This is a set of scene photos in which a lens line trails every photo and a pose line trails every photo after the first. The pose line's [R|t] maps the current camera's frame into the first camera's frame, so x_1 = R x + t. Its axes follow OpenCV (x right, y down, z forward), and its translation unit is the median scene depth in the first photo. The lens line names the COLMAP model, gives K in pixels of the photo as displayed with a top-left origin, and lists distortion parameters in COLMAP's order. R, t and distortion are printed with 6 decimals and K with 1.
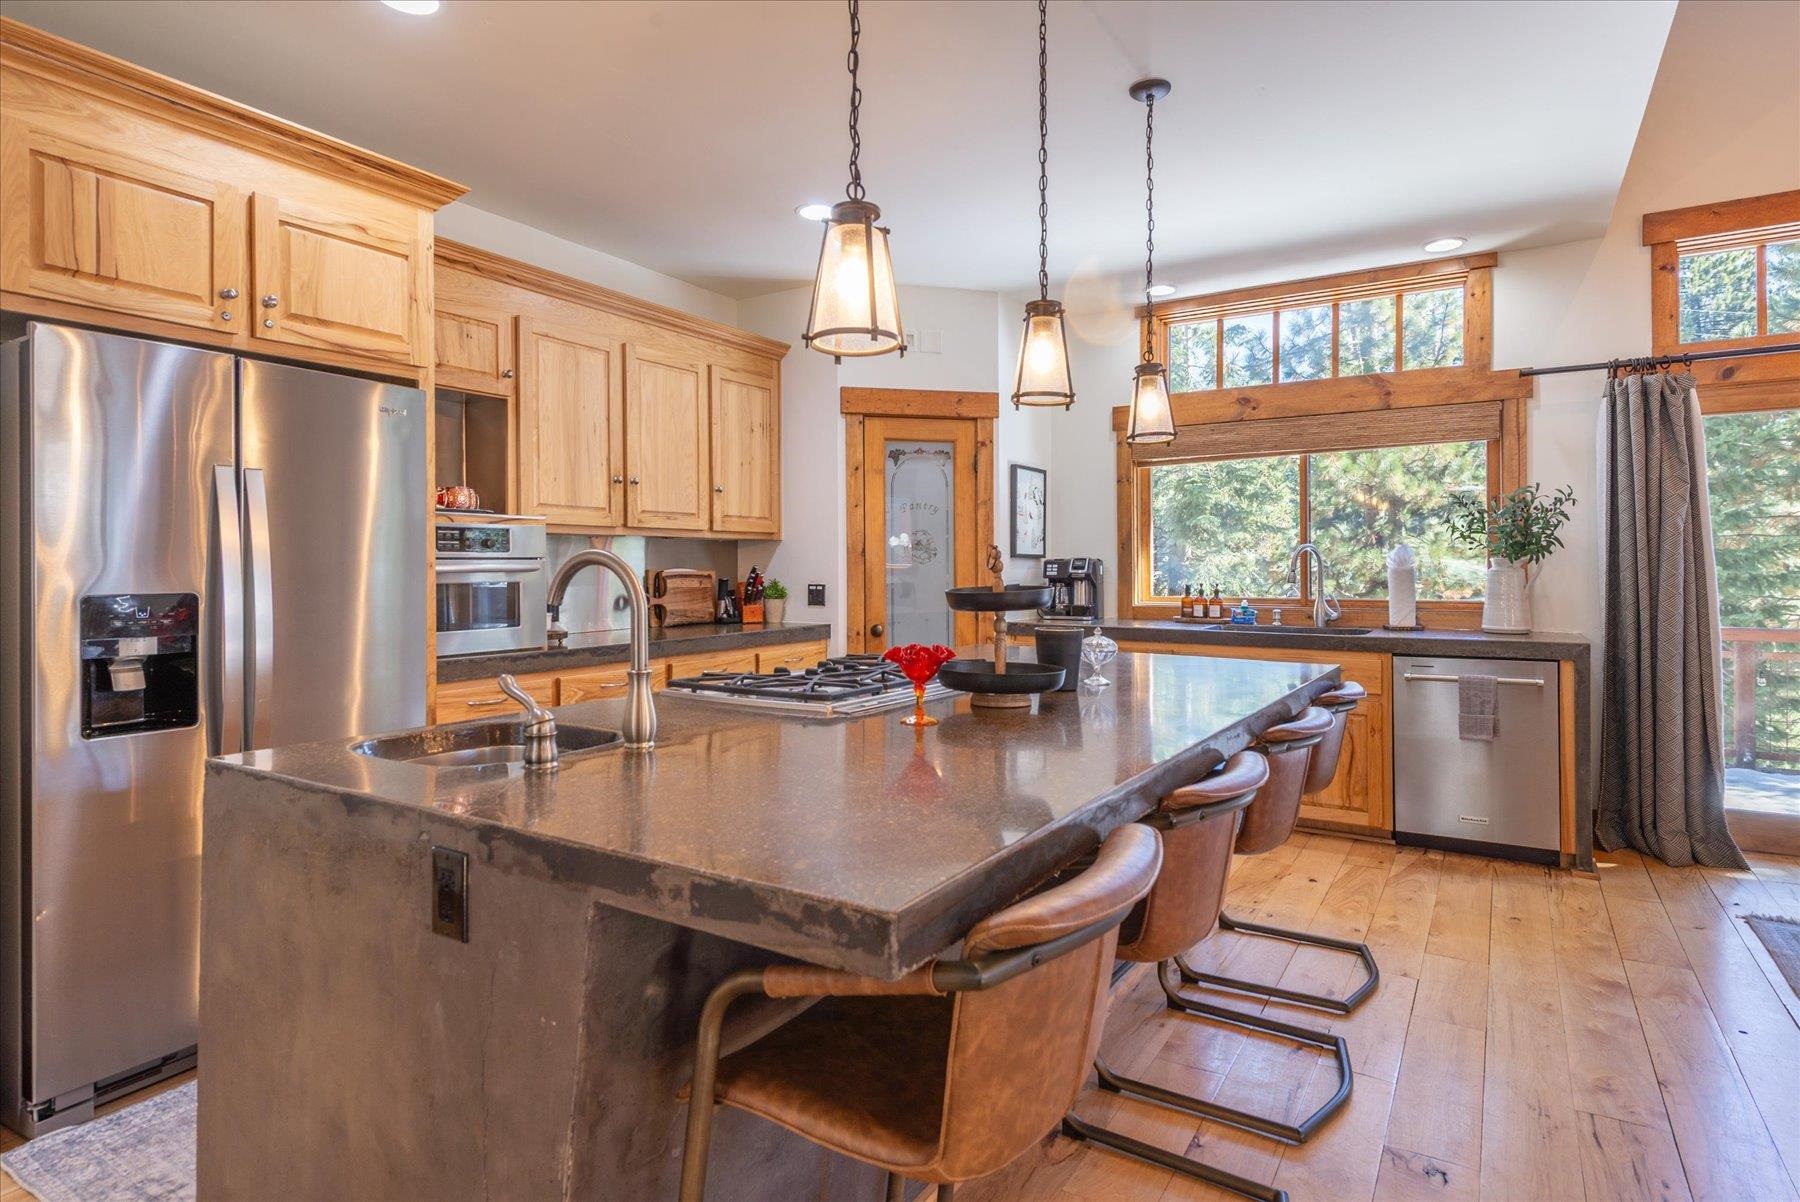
lens RADIAL K [[961.1, 0, 905.8], [0, 961.1, 566.5], [0, 0, 1]] dist [0.015626, -0.004275]
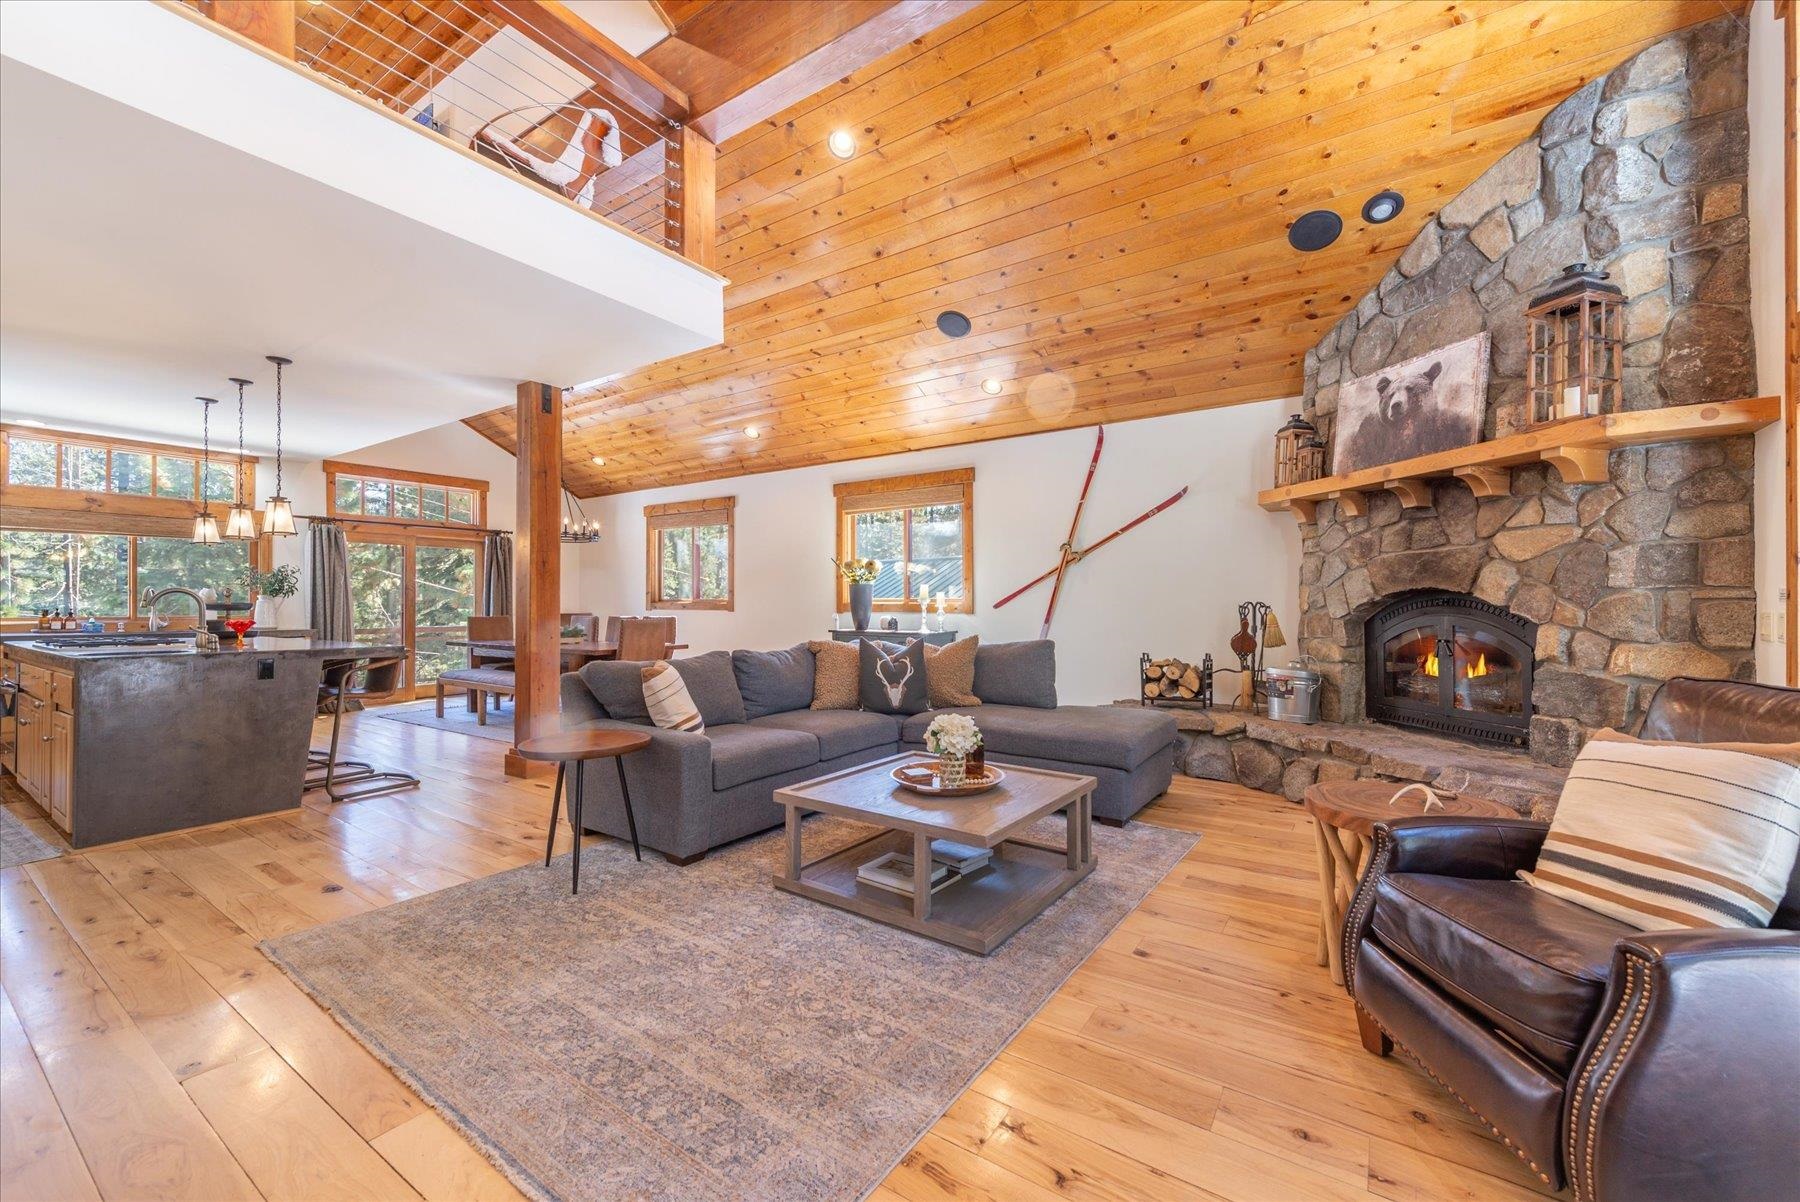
lens RADIAL K [[713.3, 0, 915.0], [0, 713.3, 603.5], [0, 0, 1]] dist [0.003613, -0.000717]
pose [[0.026798, 0.004181, 0.999632, -1.056349], [-0.000950, 0.999991, -0.004157, 0.016313], [-0.999640, -0.000838, 0.026802, -0.587295]]
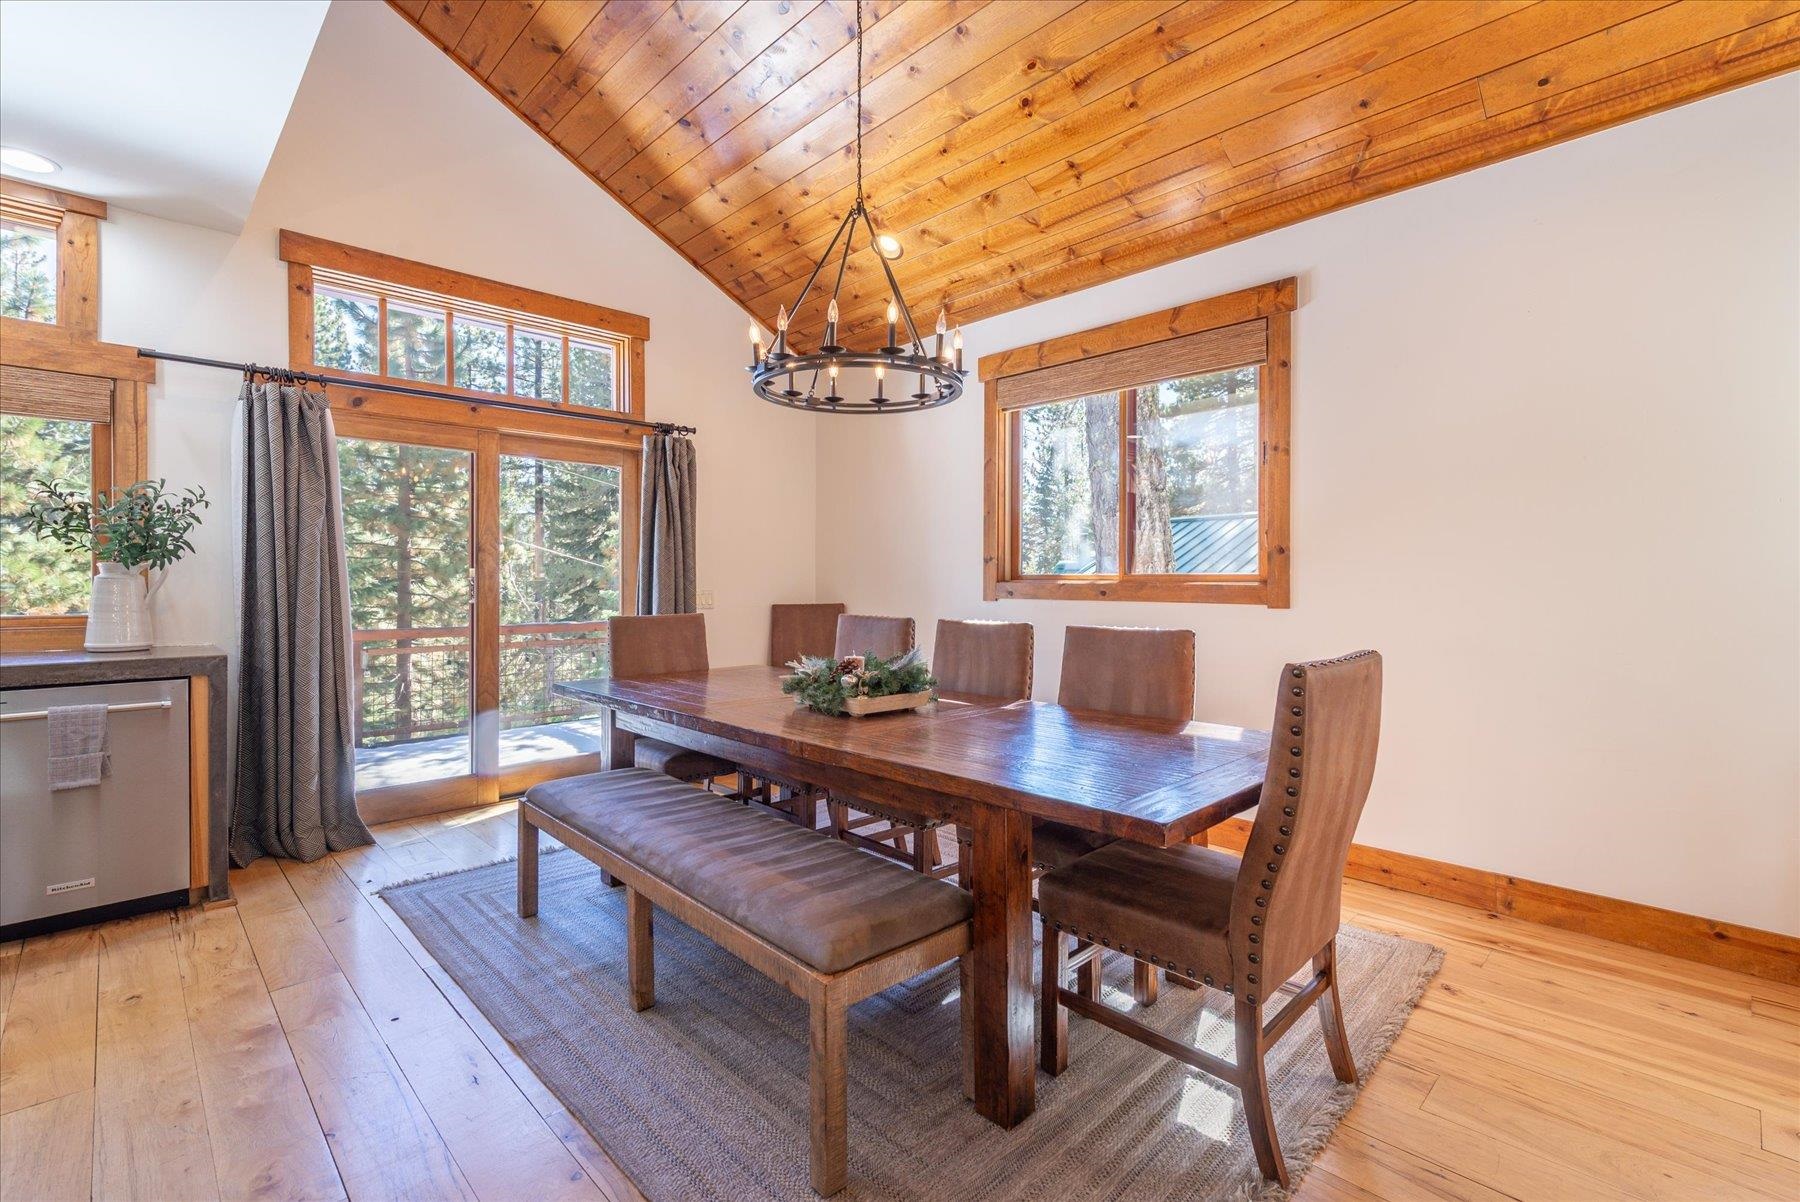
lens RADIAL K [[800.4, 0, 918.9], [0, 800.4, 584.2], [0, 0, 1]] dist [0.008223, -0.002187]
pose [[0.224884, 0.001287, 0.974385, 0.090349], [-0.002580, 0.999996, -0.000725, 0.008793], [-0.974382, -0.002351, 0.224886, 0.158022]]
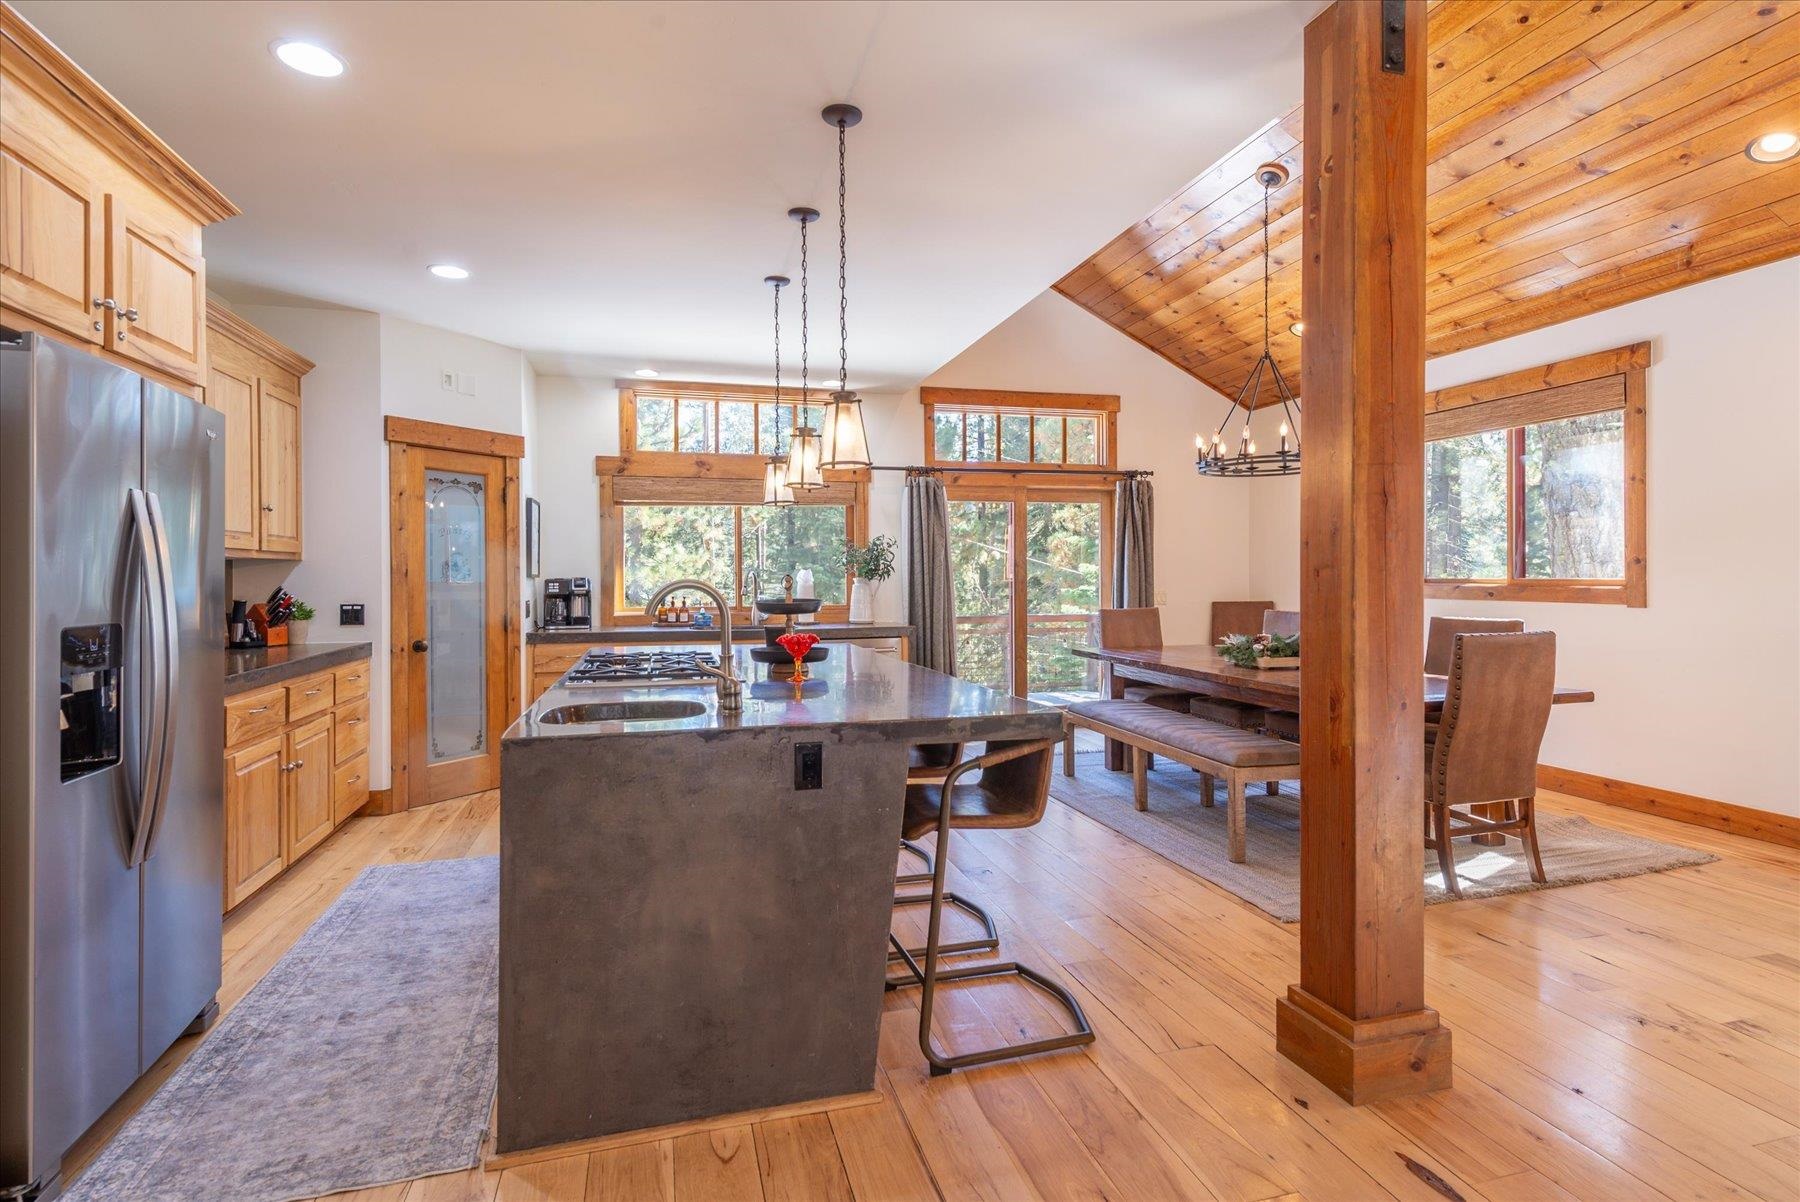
lens RADIAL K [[889.5, 0, 911.4], [0, 889.5, 589.2], [0, 0, 1]] dist [0.009050, -0.003179]
pose [[0.671852, -0.011295, 0.740600, -0.473047], [0.003883, 0.999924, 0.011728, -0.007615], [-0.740675, -0.005004, 0.671844, -0.091962]]
